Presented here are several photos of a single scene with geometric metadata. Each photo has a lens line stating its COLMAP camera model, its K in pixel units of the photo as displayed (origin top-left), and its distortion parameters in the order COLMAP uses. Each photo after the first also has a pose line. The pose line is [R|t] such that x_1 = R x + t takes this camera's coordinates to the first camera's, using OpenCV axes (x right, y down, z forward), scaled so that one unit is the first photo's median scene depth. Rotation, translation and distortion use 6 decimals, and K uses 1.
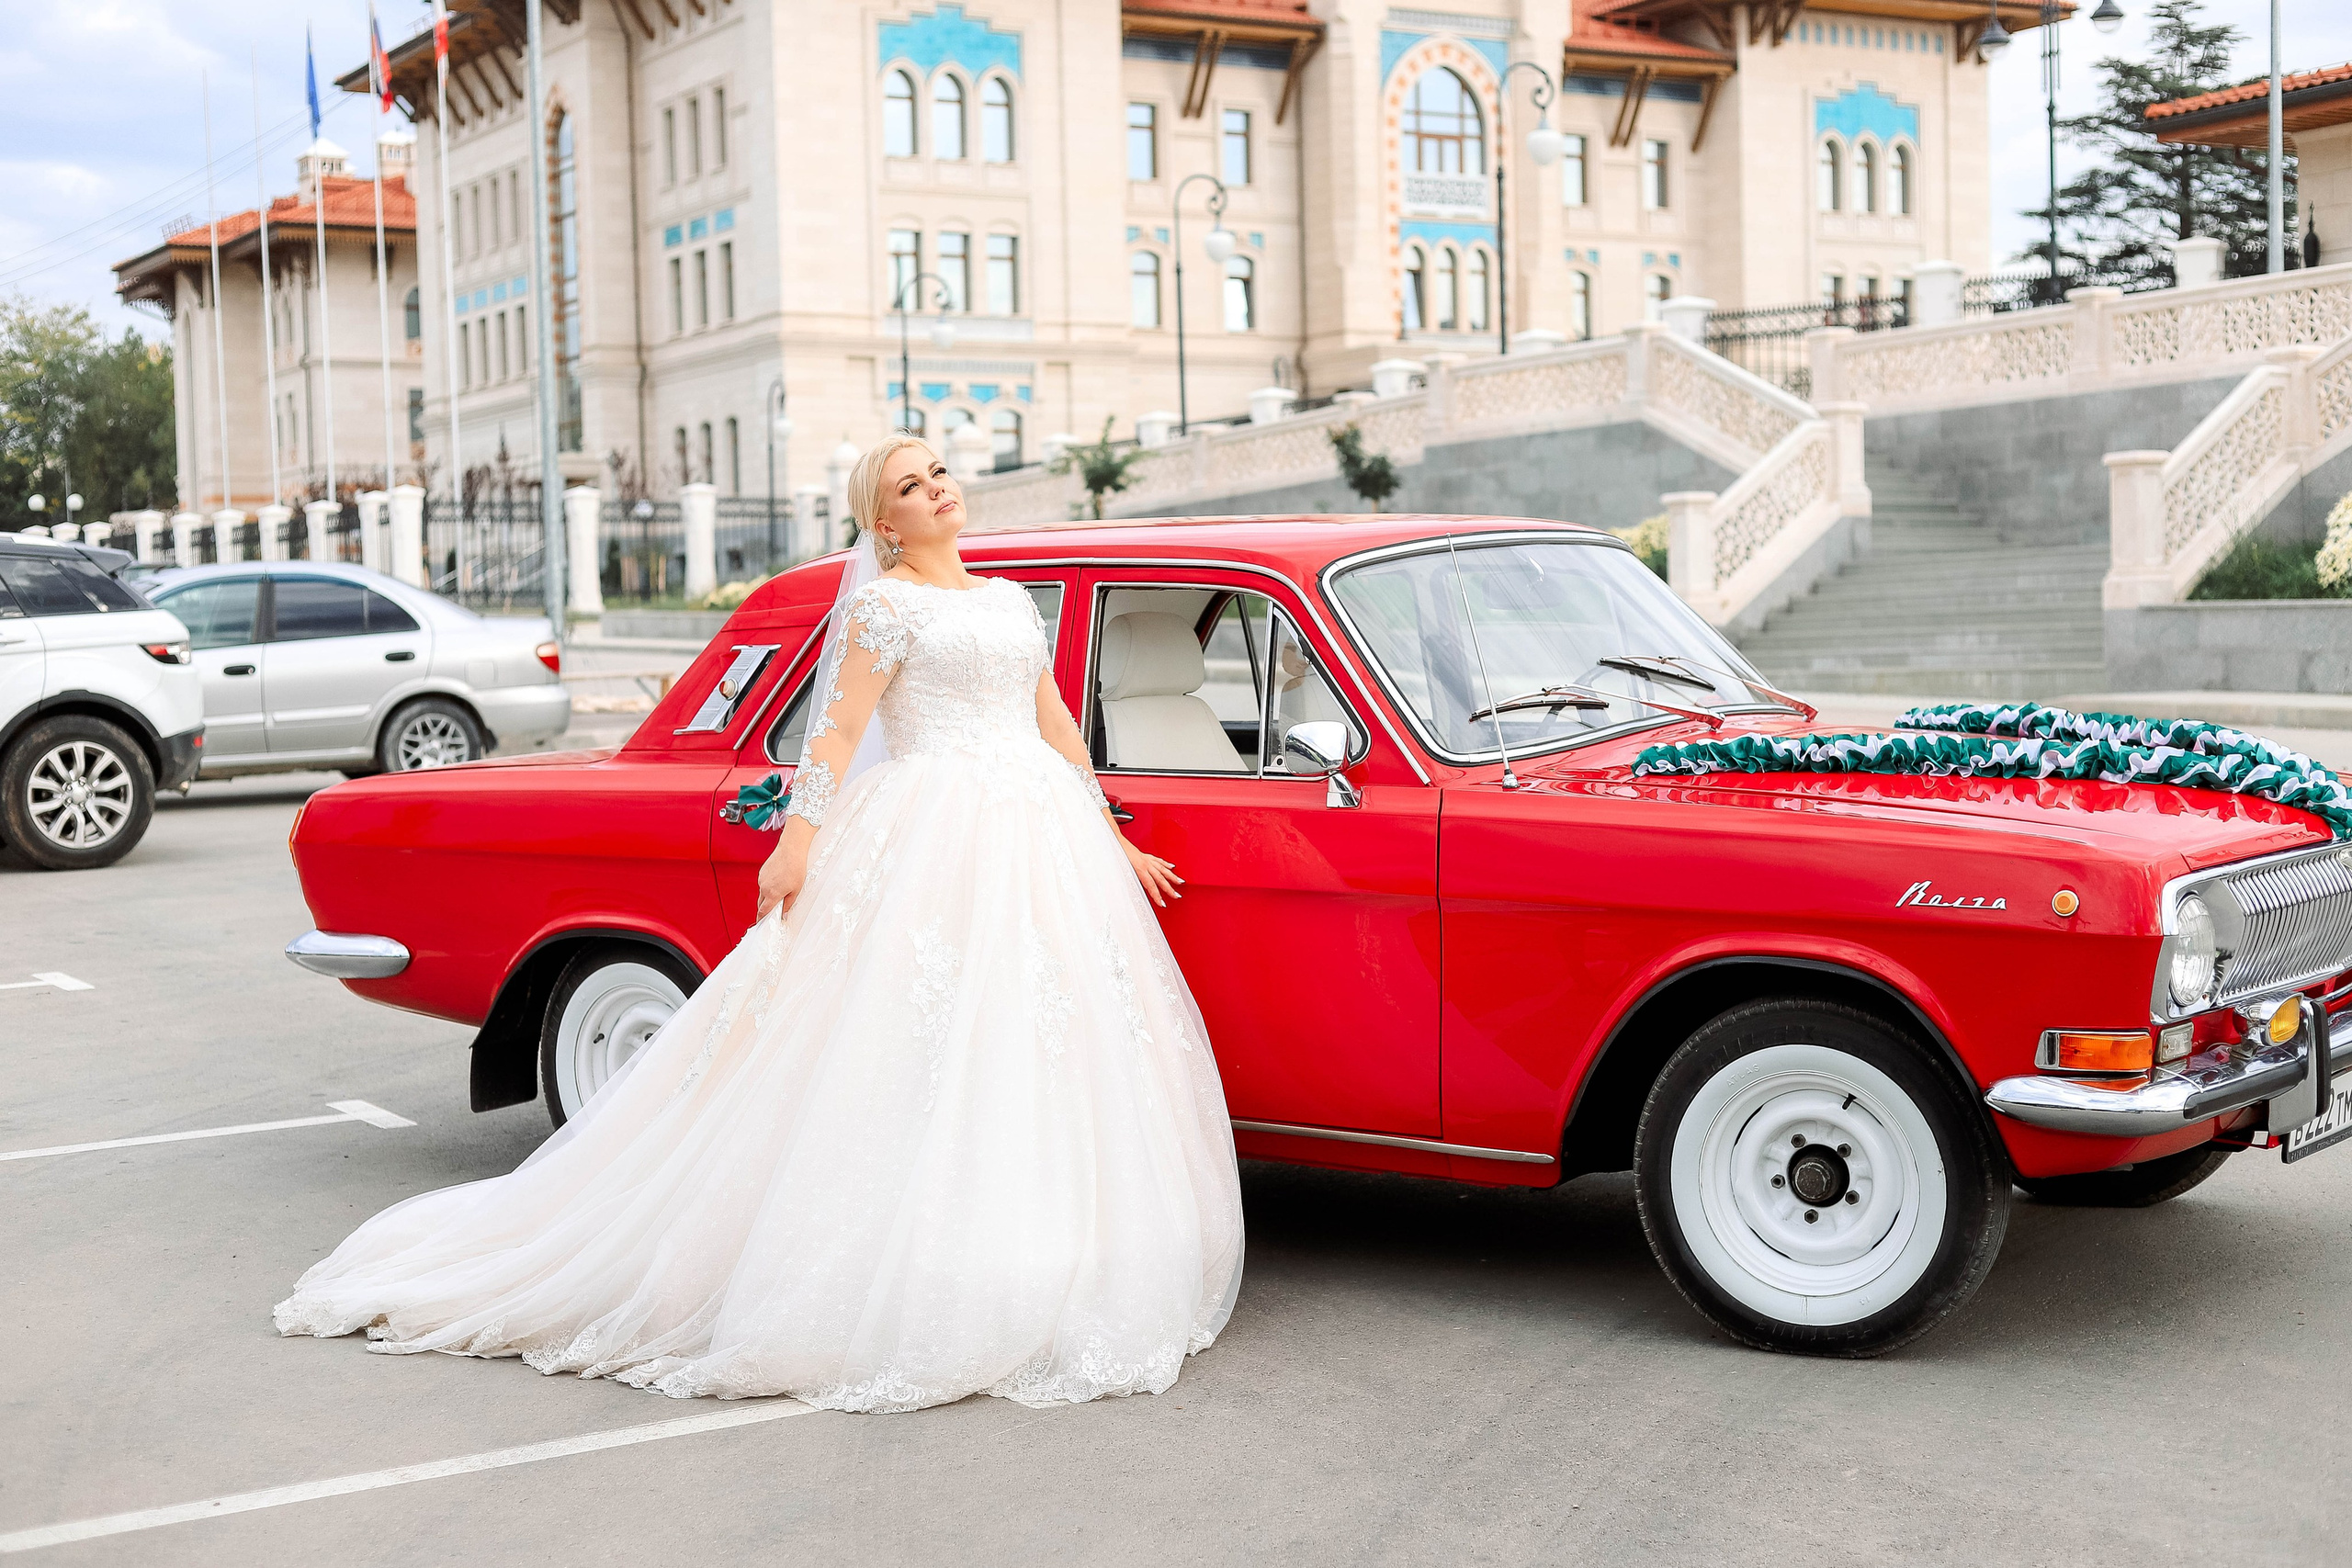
lens RADIAL K [[3472.0, 0, 1203.7], [0, 3472.0, 829.5], [0, 0, 1]] dist [0.066255, -0.005706]
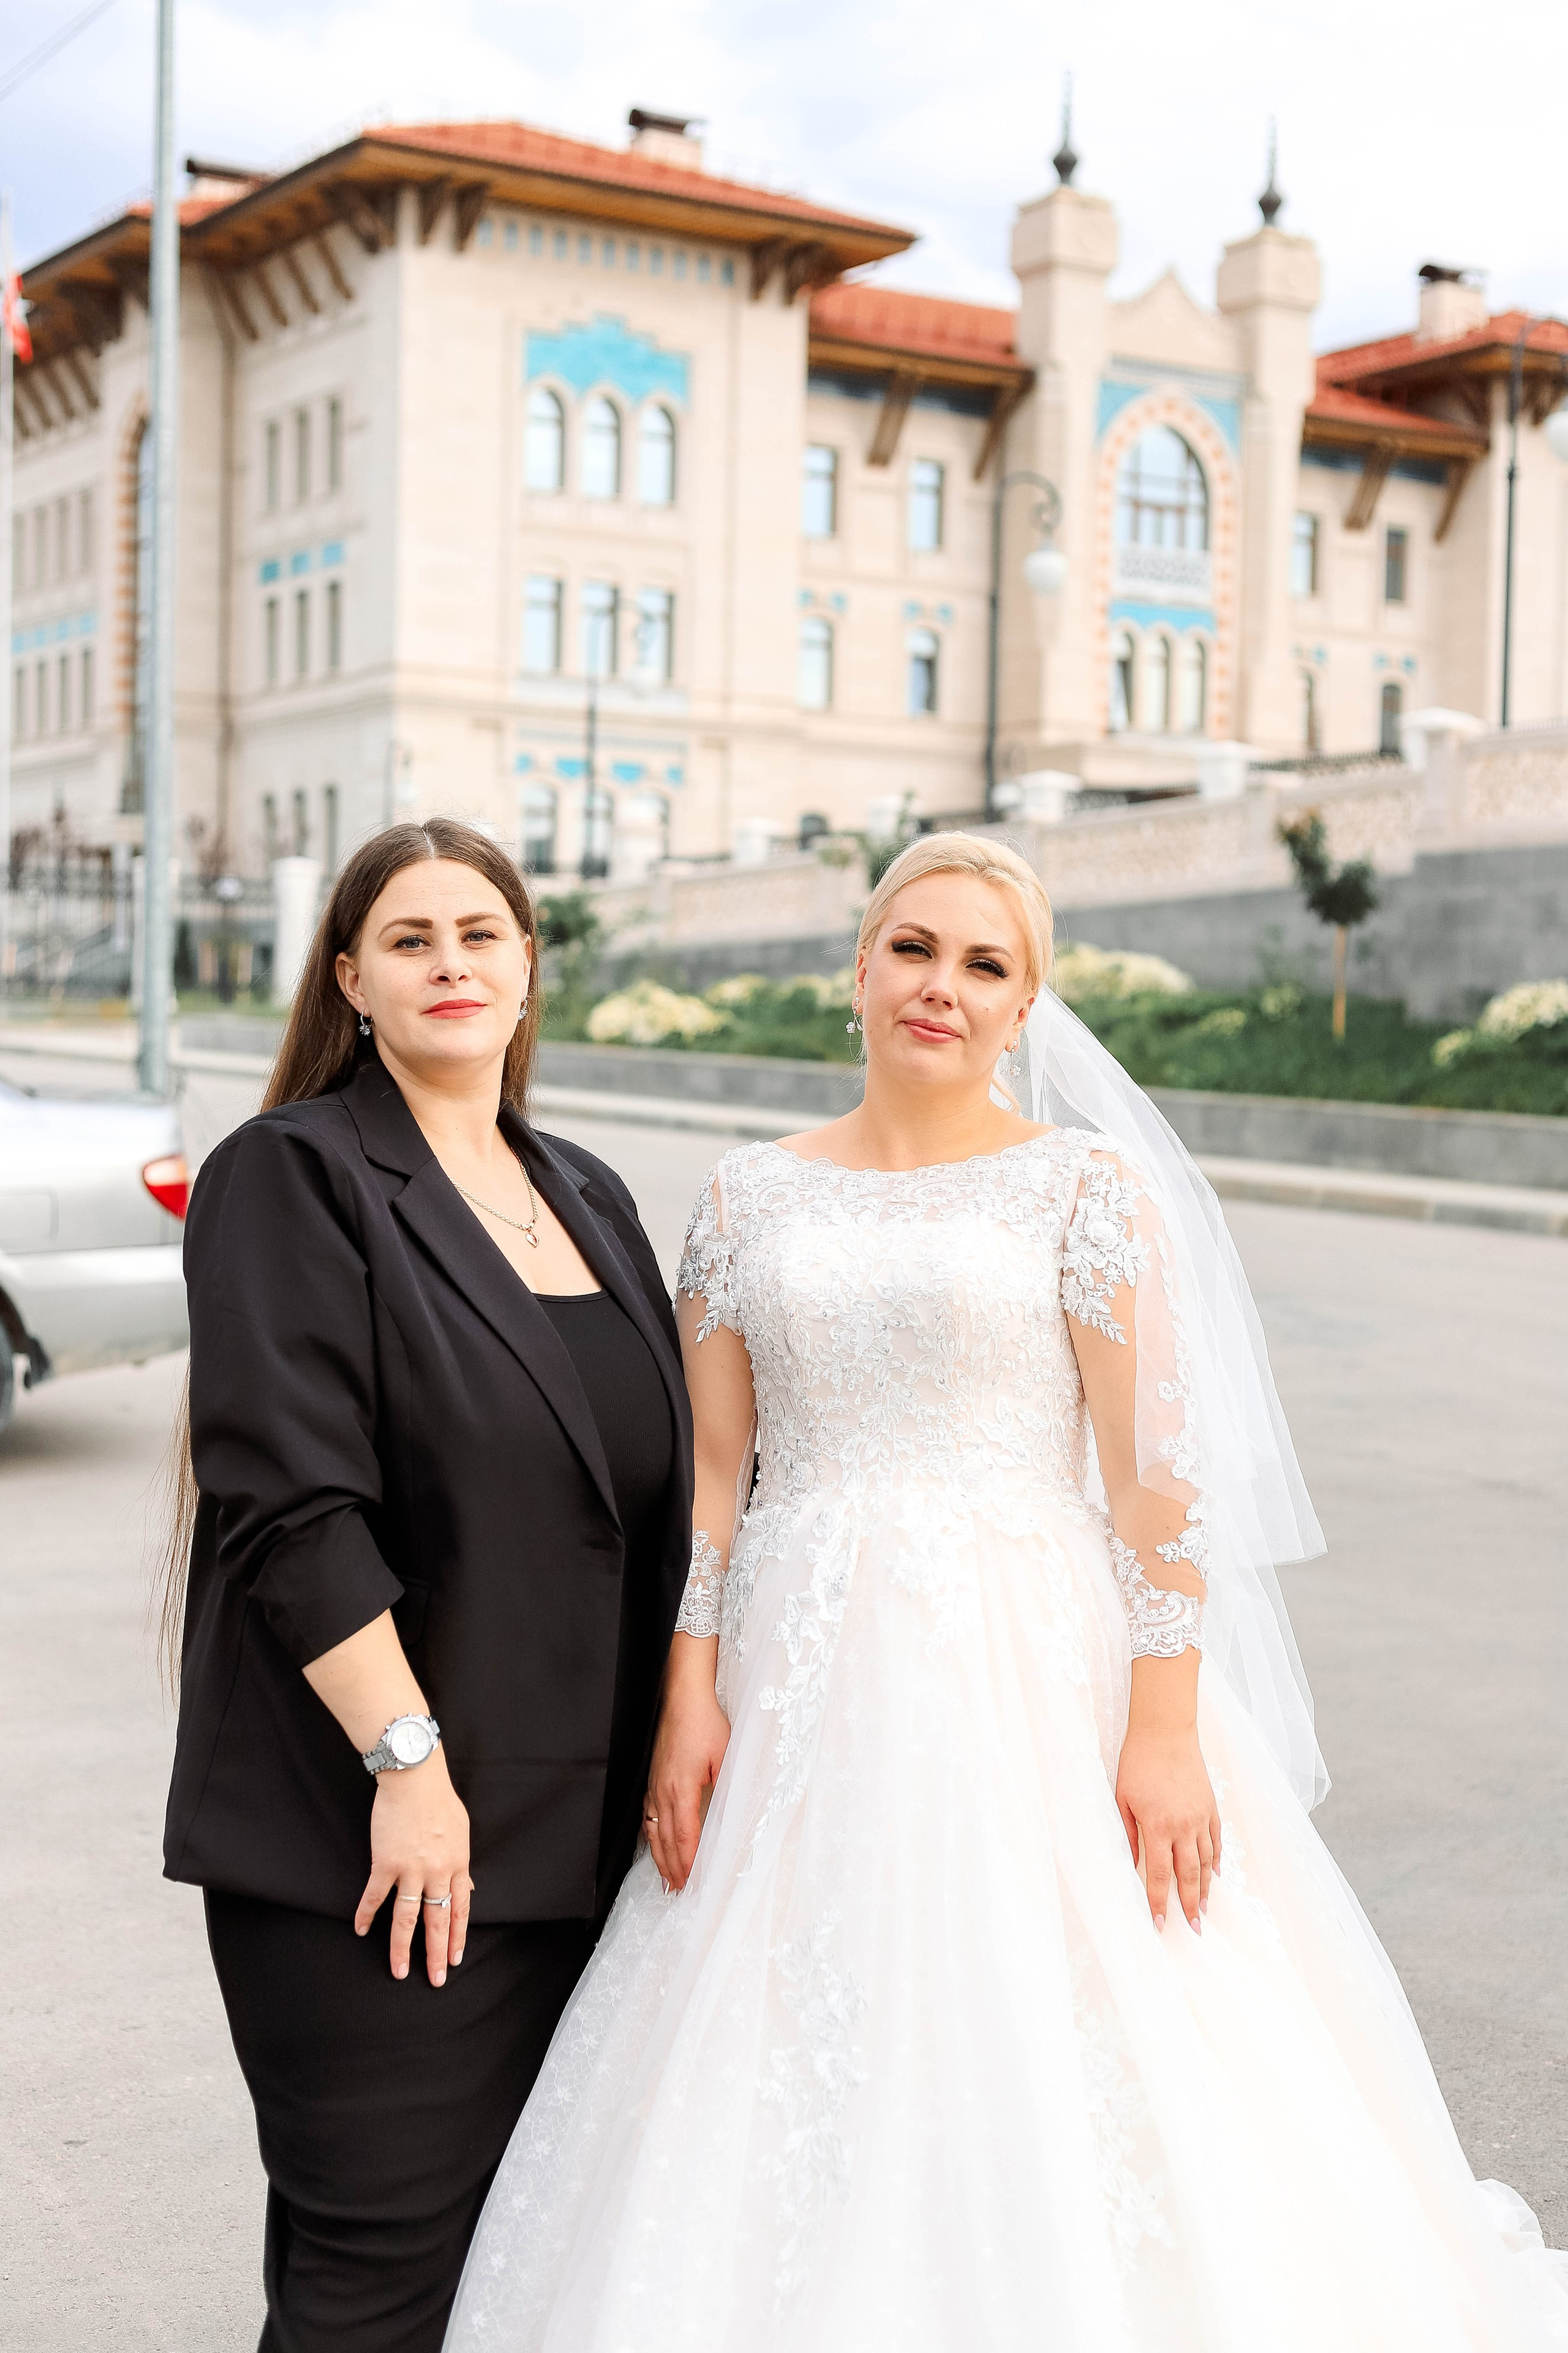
lens RADIAL K [[3521.7, 0, 835.5], [0, 3521.7, 1184.0], [0, 0, 1]] dist [0.067861, -0.090456]
pose [[0.998519, 0.048556, 0.024529, -0.028092], [-0.048136, 0.998689, -0.017424, -0.011773], [-0.025343, 0.016218, 0.999547, 0.133174]]
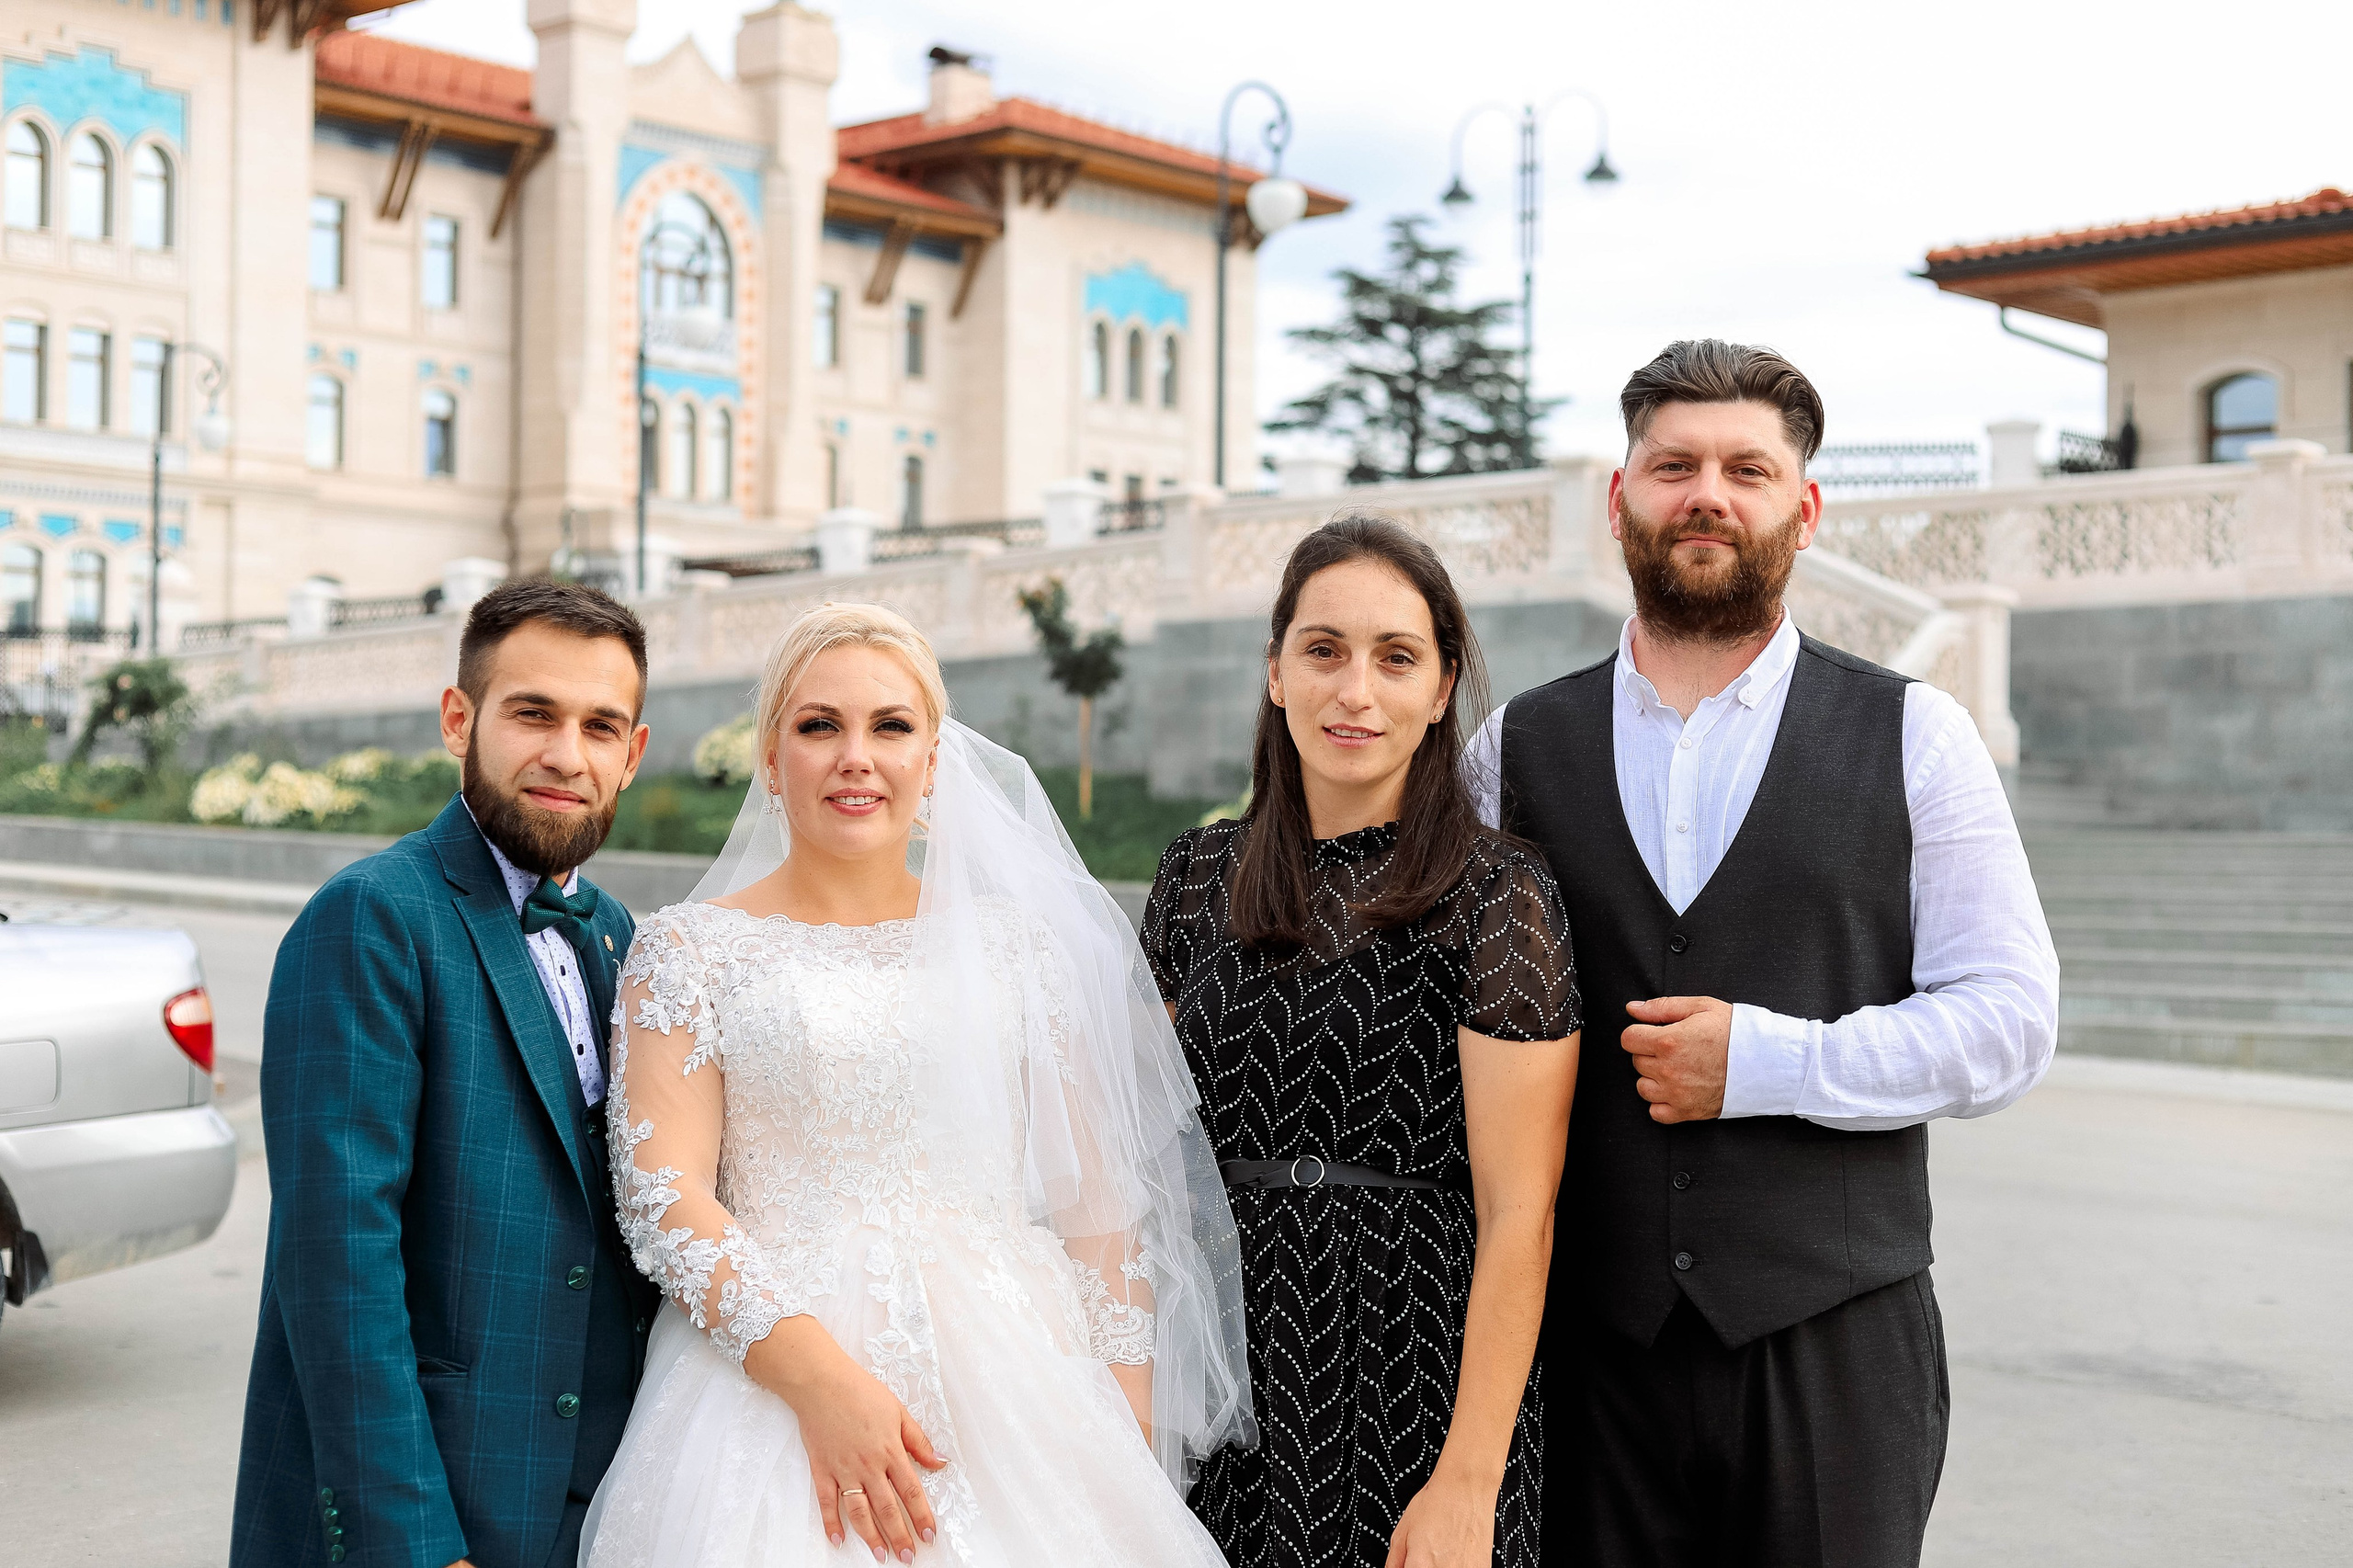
lens RADIAL K [[3481.3, 0, 1253.8], [0, 3481.3, 806.3], [0, 0, 1]] dist [0.067990, -0.027107]
pose [[0.954636, 0.042395, 0.294741, -0.049060], [-0.023001, 0.997354, -0.068958, -0.012814], [-0.296885, 0.059051, 0.953086, 0.157302]]
